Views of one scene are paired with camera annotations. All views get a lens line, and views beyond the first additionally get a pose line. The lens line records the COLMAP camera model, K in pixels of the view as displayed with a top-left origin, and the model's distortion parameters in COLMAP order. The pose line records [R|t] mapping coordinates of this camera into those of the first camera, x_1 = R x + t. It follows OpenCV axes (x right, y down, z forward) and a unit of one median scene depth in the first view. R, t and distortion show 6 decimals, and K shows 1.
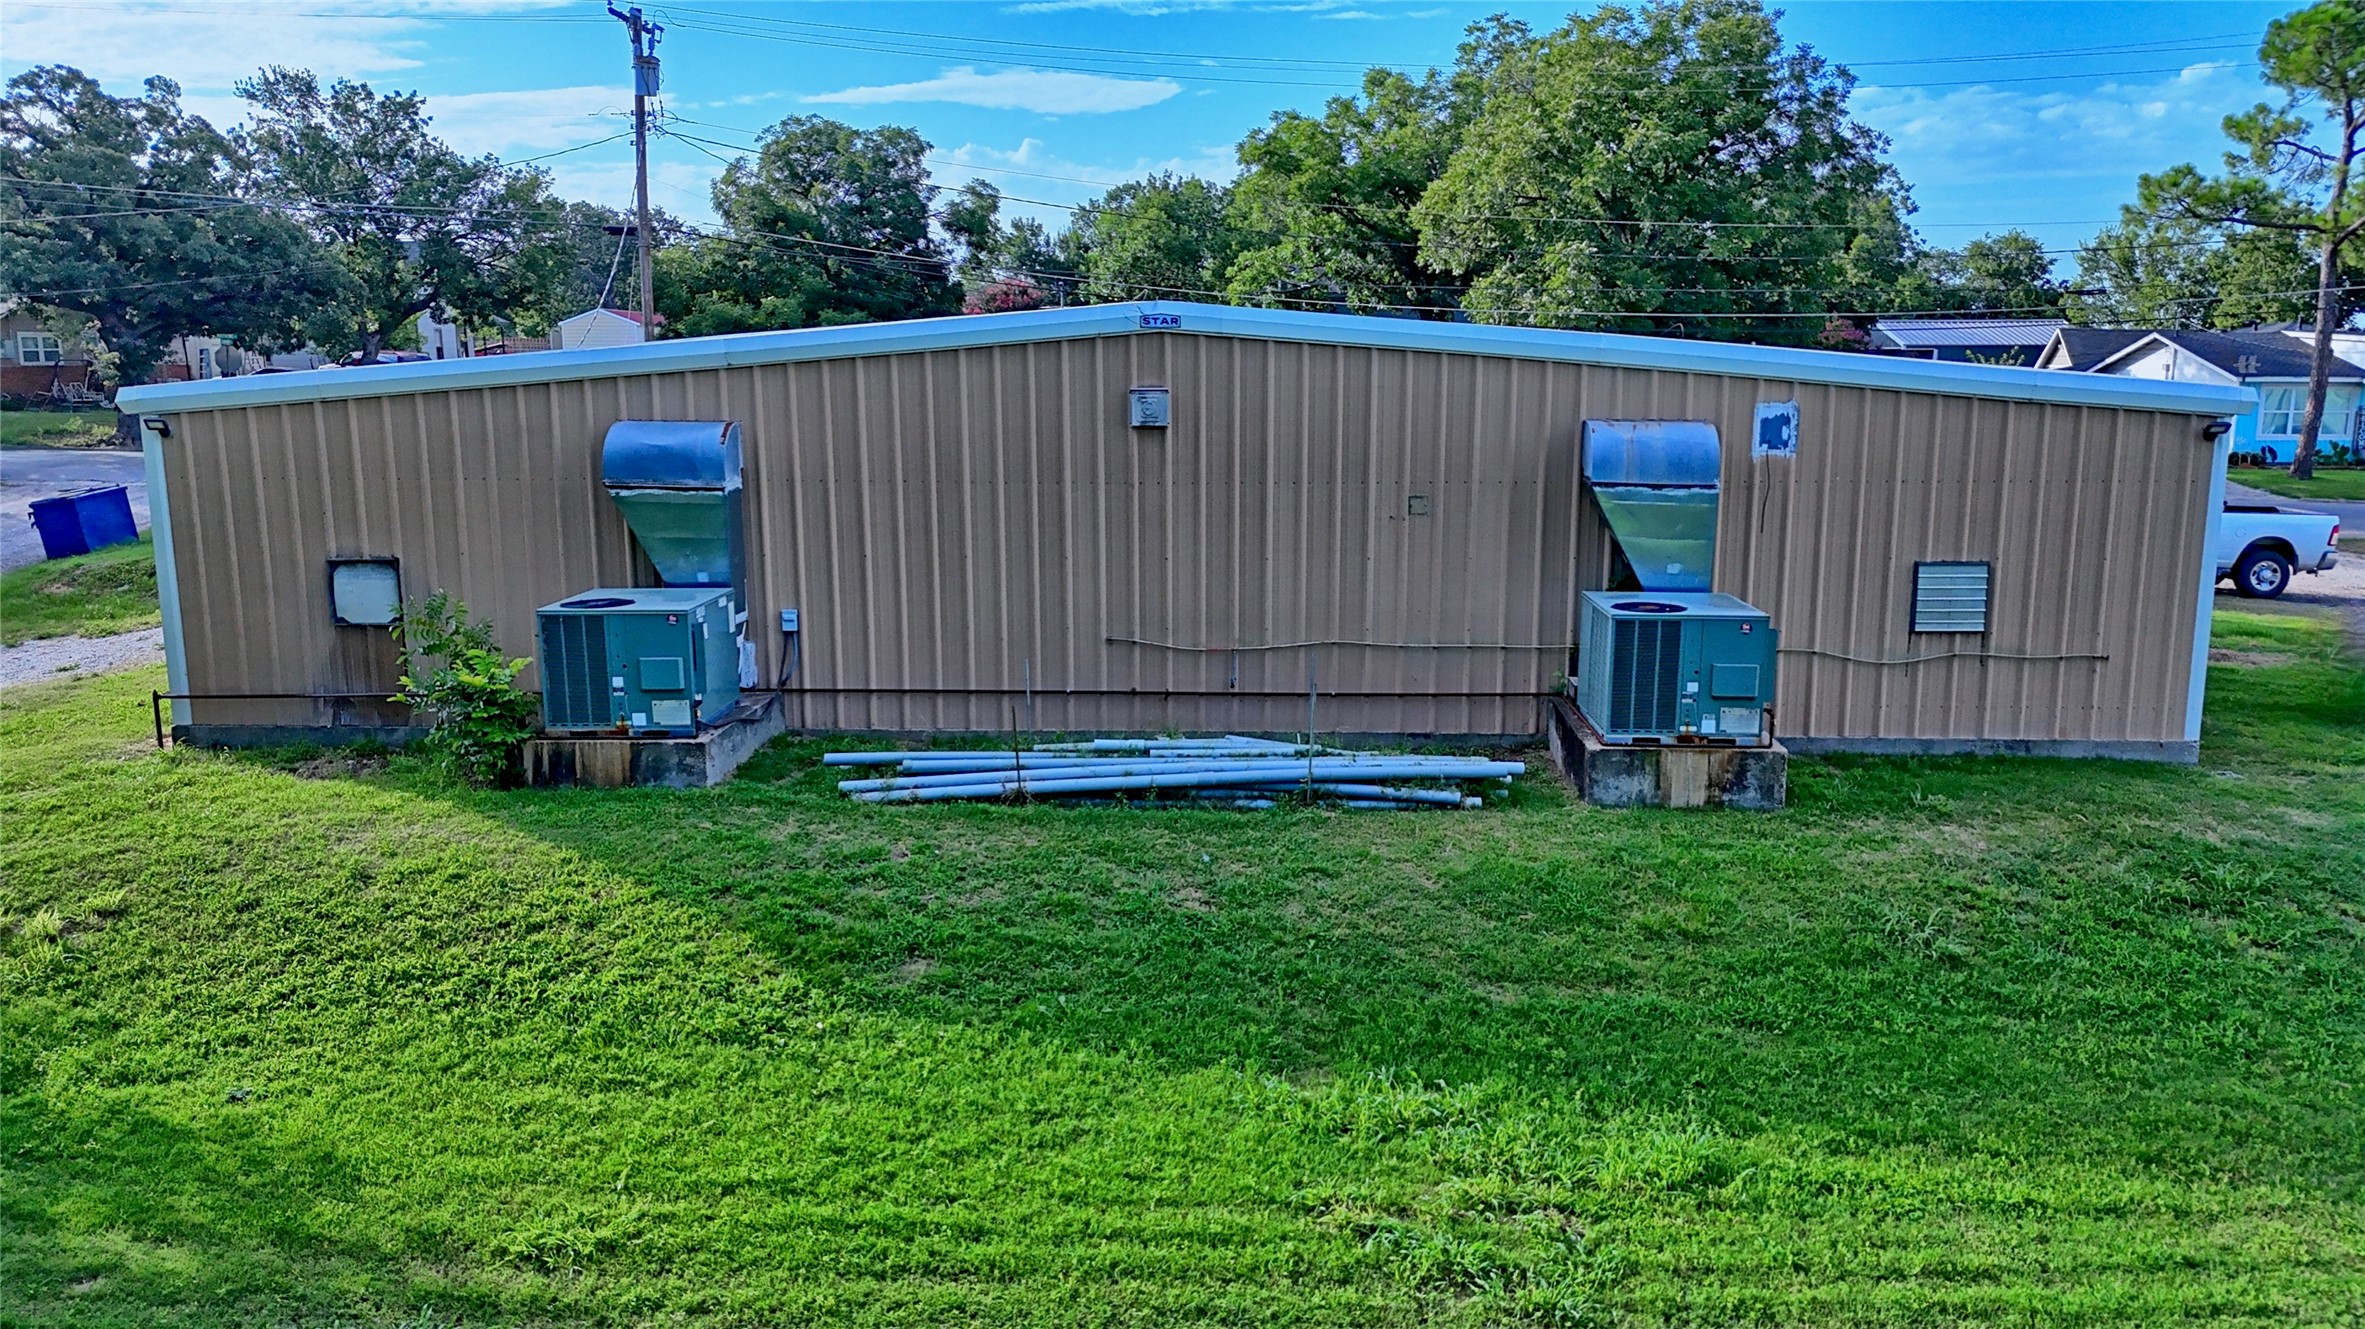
lens RADIAL K [[1723.1, 0, 1182.5], [0, 1723.1, 664.5], [0, 0, 1]] dist [0.080604, -0.084221]
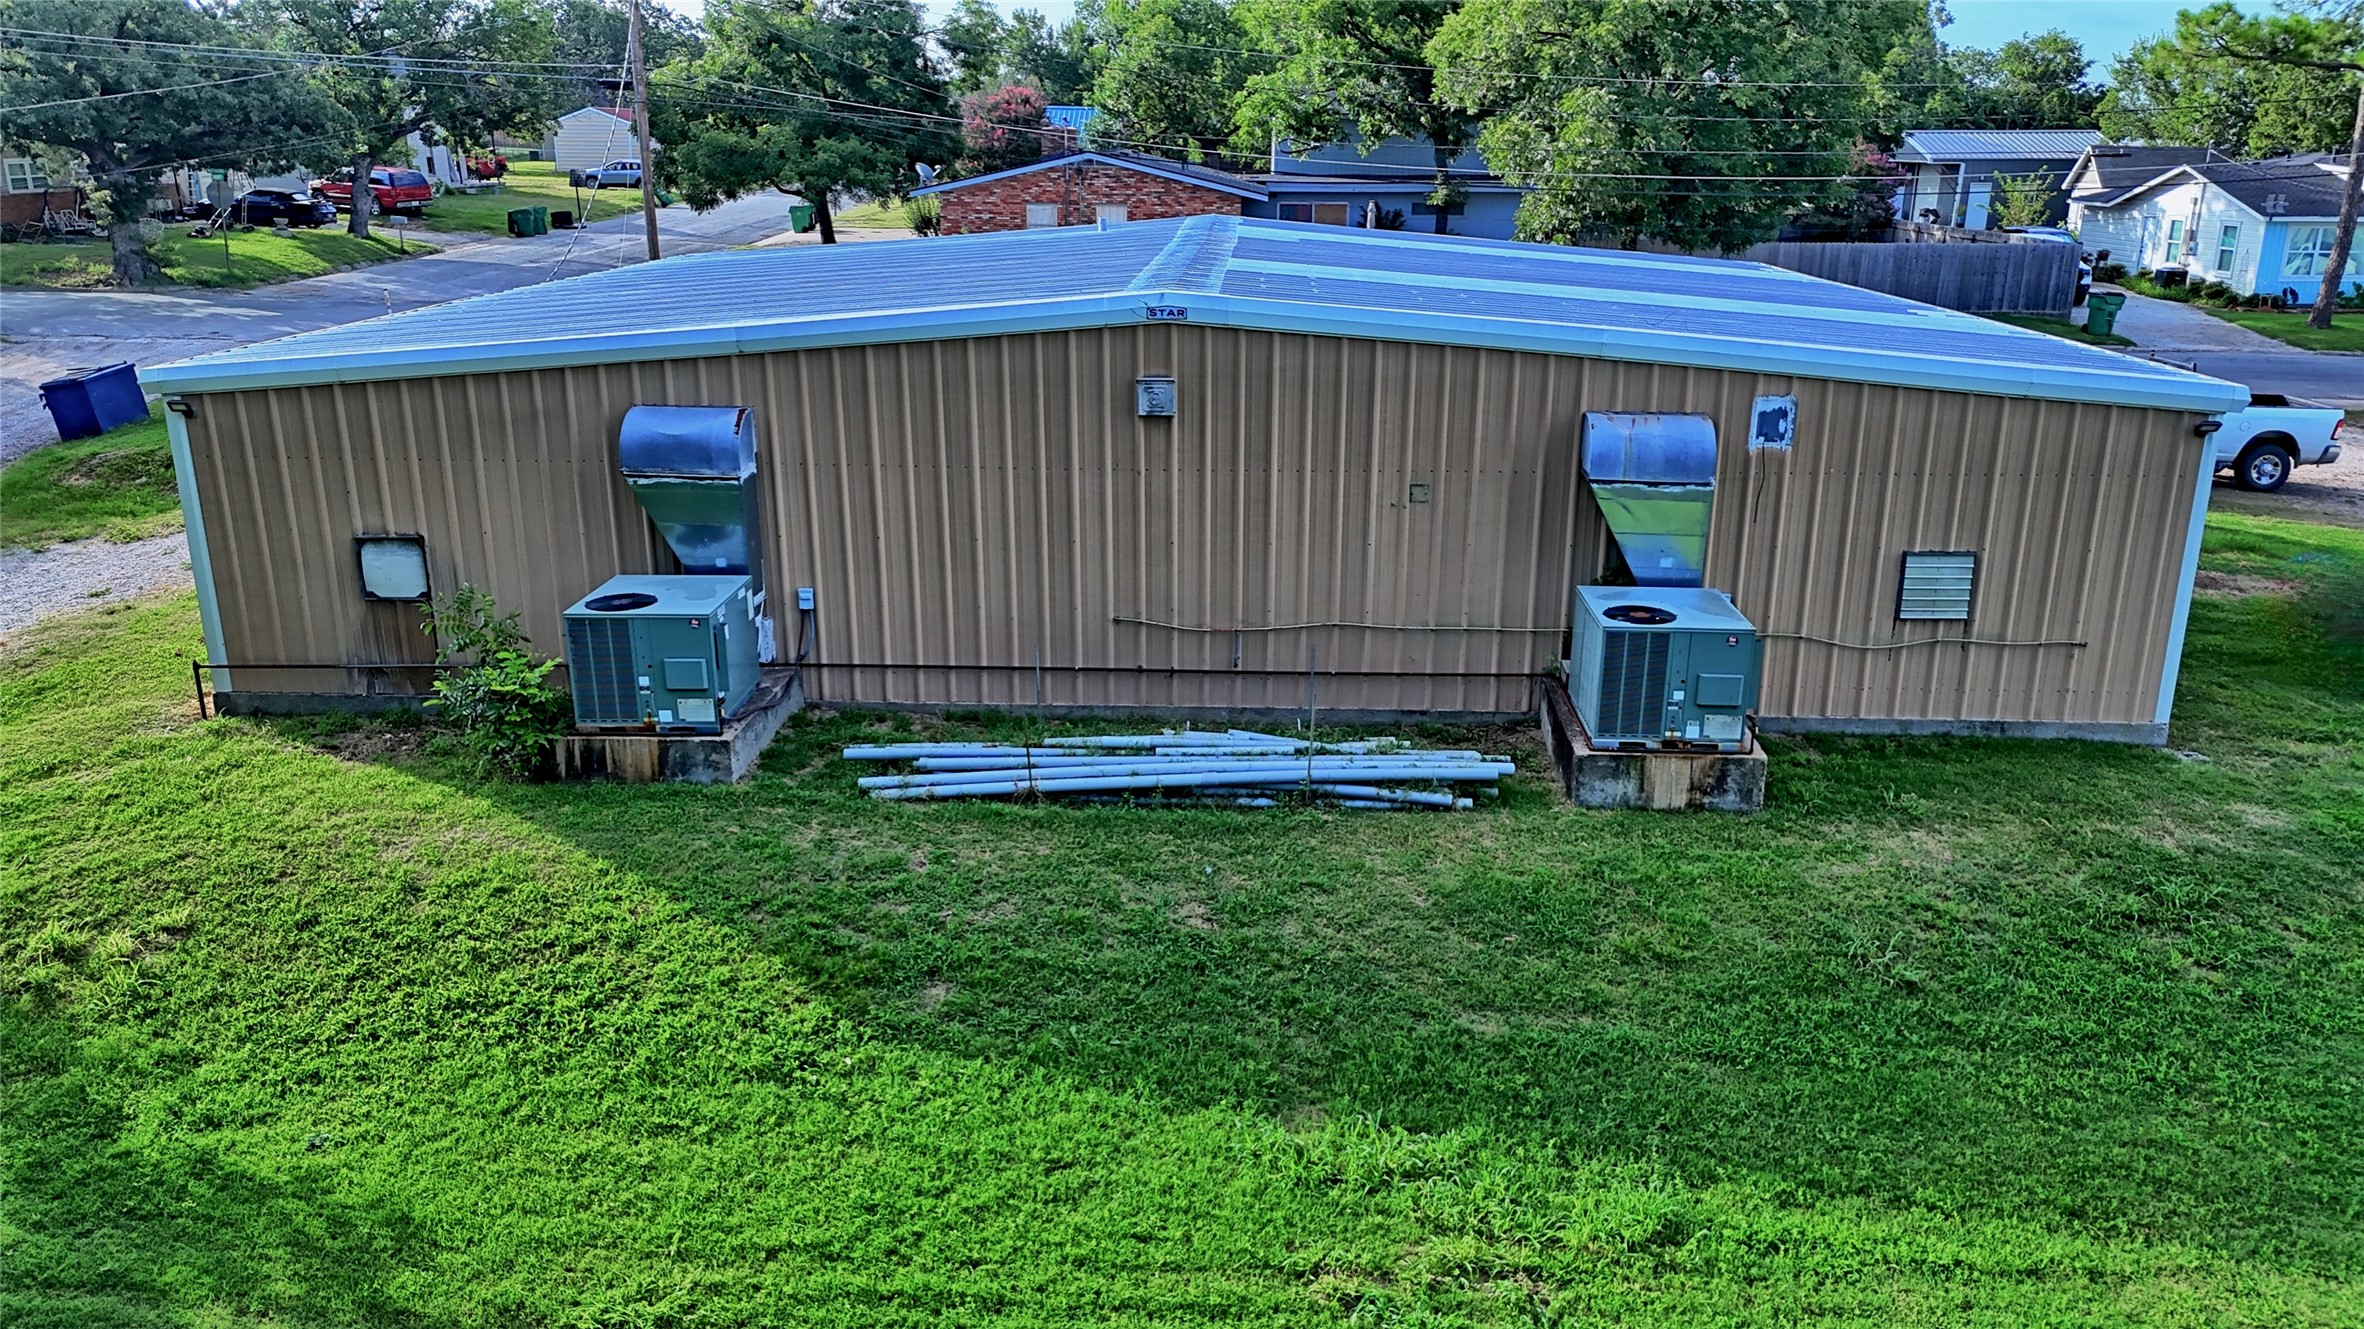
lens RADIAL K [[1722.3, 0, 1182.0], [0, 1722.3, 664.5], [0, 0, 1]] dist [0.080604, -0.084221]
pose [[0.999986, 0.003879, -0.003497, 0.000439], [-0.003421, 0.992436, 0.122719, -0.146159], [0.003947, -0.122706, 0.992435, -0.031337]]
